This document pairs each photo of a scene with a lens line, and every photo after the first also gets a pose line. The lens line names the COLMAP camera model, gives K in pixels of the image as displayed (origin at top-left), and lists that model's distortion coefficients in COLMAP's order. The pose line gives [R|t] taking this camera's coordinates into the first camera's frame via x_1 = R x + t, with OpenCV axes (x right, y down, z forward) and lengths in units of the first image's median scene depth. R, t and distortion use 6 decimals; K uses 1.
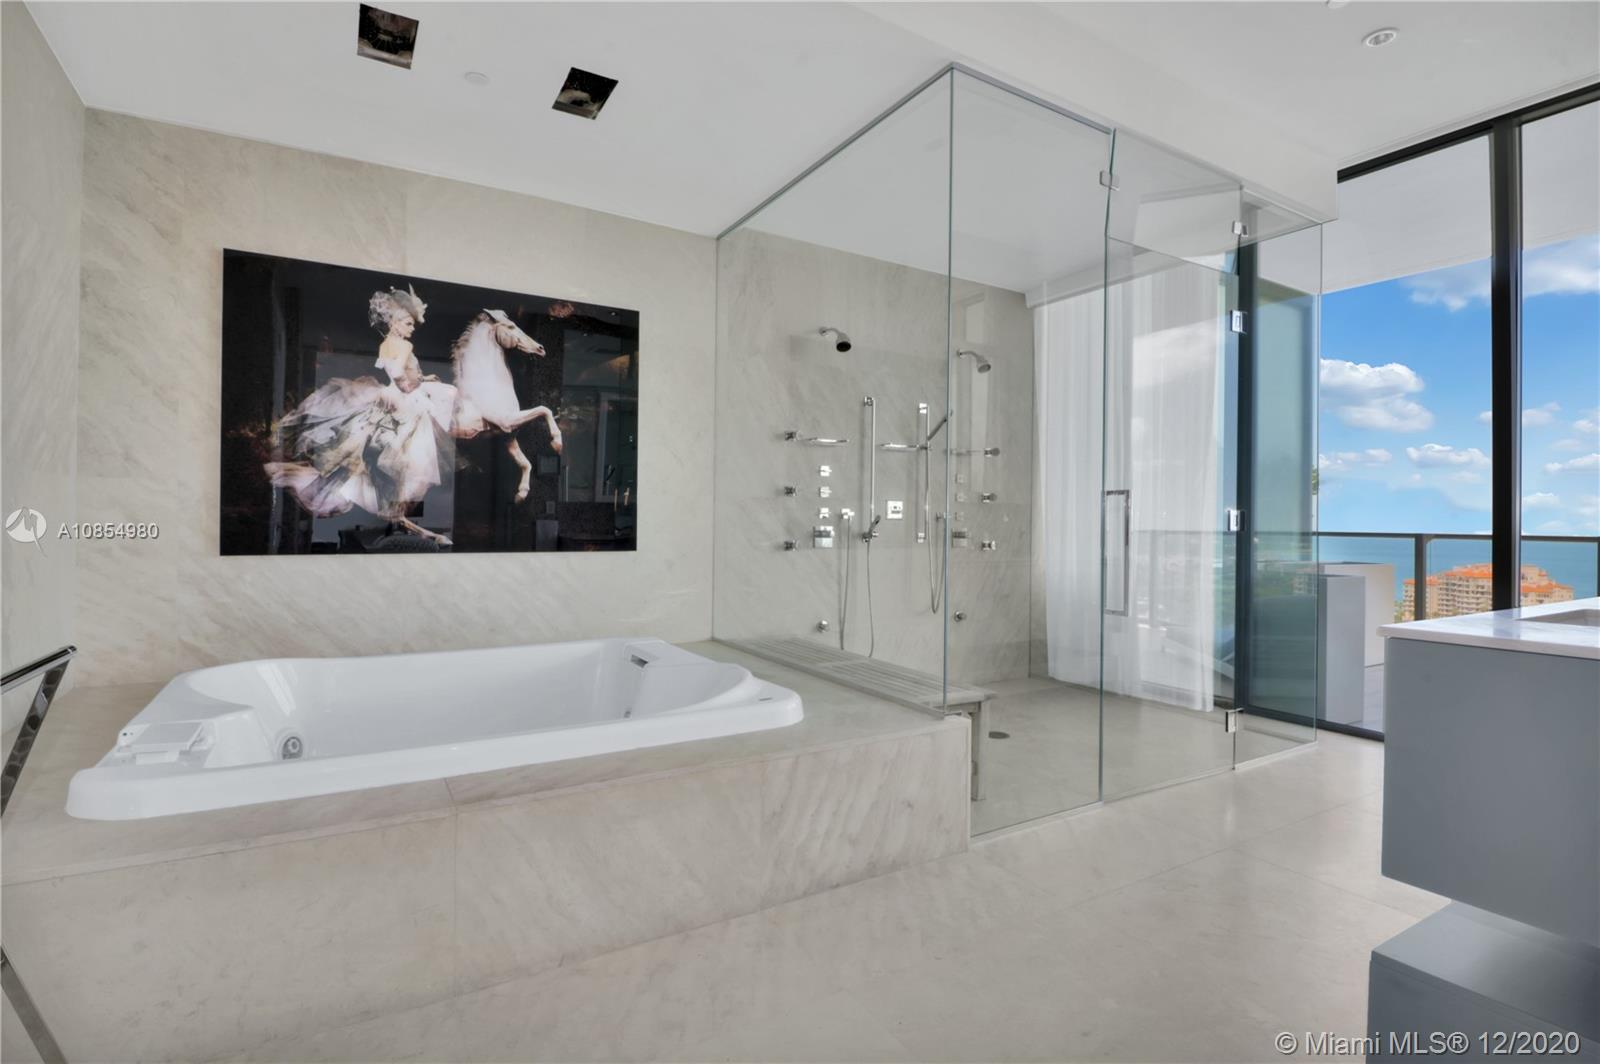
lens RADIAL K [[756.8, 0, 804.7], [0, 756.8, 526.5], [0, 0, 1]] dist [-0.004802, -0.012576]
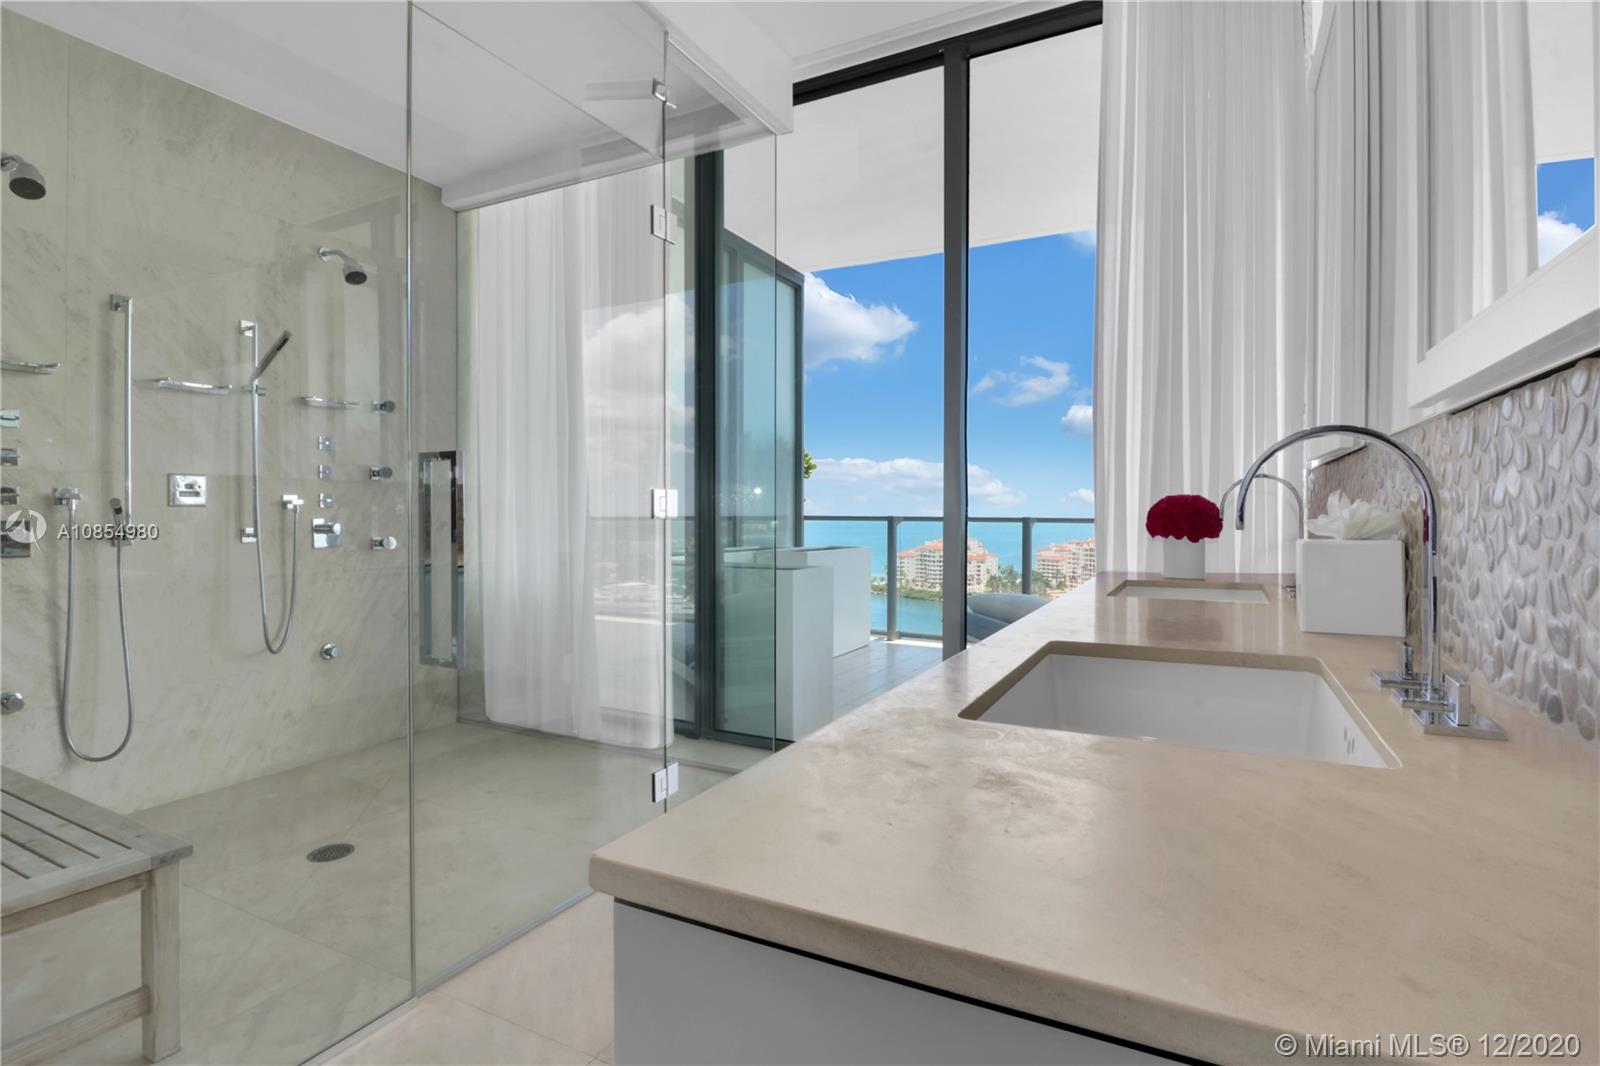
lens RADIAL K [[756.8, 0, 804.7], [0, 756.8, 527.5], [0, 0, 1]] dist [-0.004802, -0.012576]
pose [[0.850140, -0.022582, 0.526073, 0.299793], [0.014354, 0.999703, 0.019716, 0.004406], [-0.526362, -0.009210, 0.850211, 0.315250]]
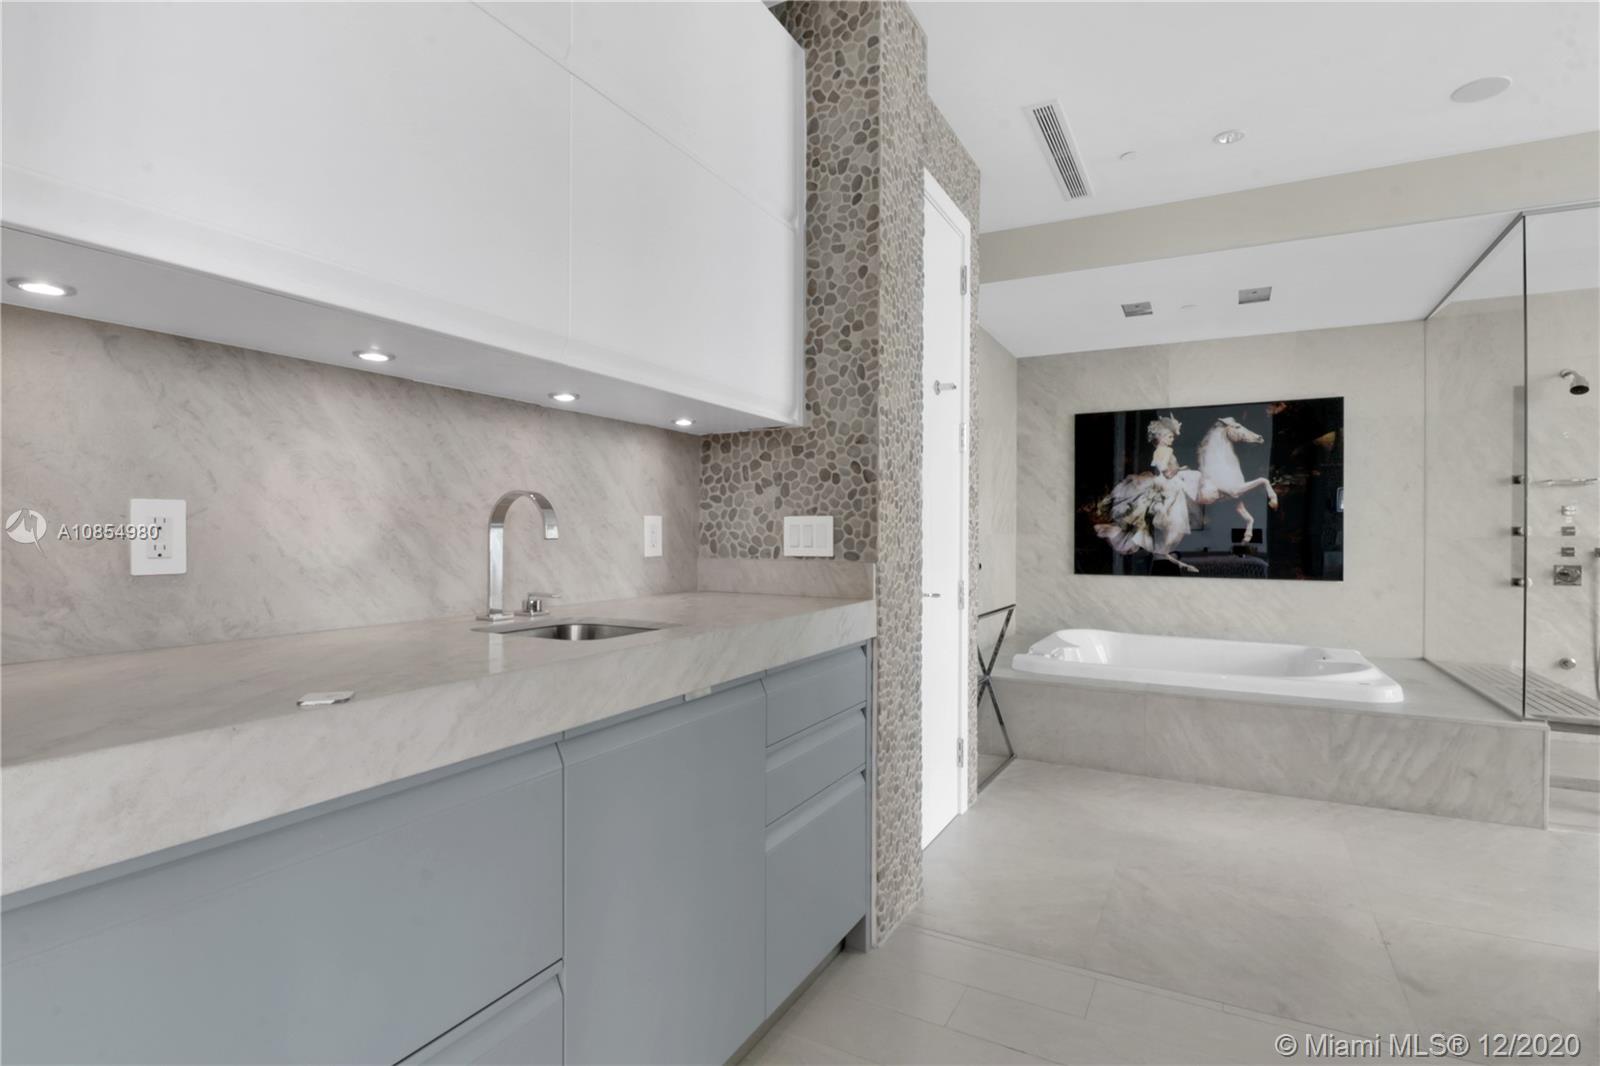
lens RADIAL K [[798.1, 0, 802.8], [0, 798.1, 529.4], [0, 0, 1]] dist [0.002315, -0.001428]
pose [[0.508962, -0.013534, -0.860683, 0.547195], [-0.004263, 0.999824, -0.018243, -0.031025], [0.860779, 0.012954, 0.508815, -0.556854]]
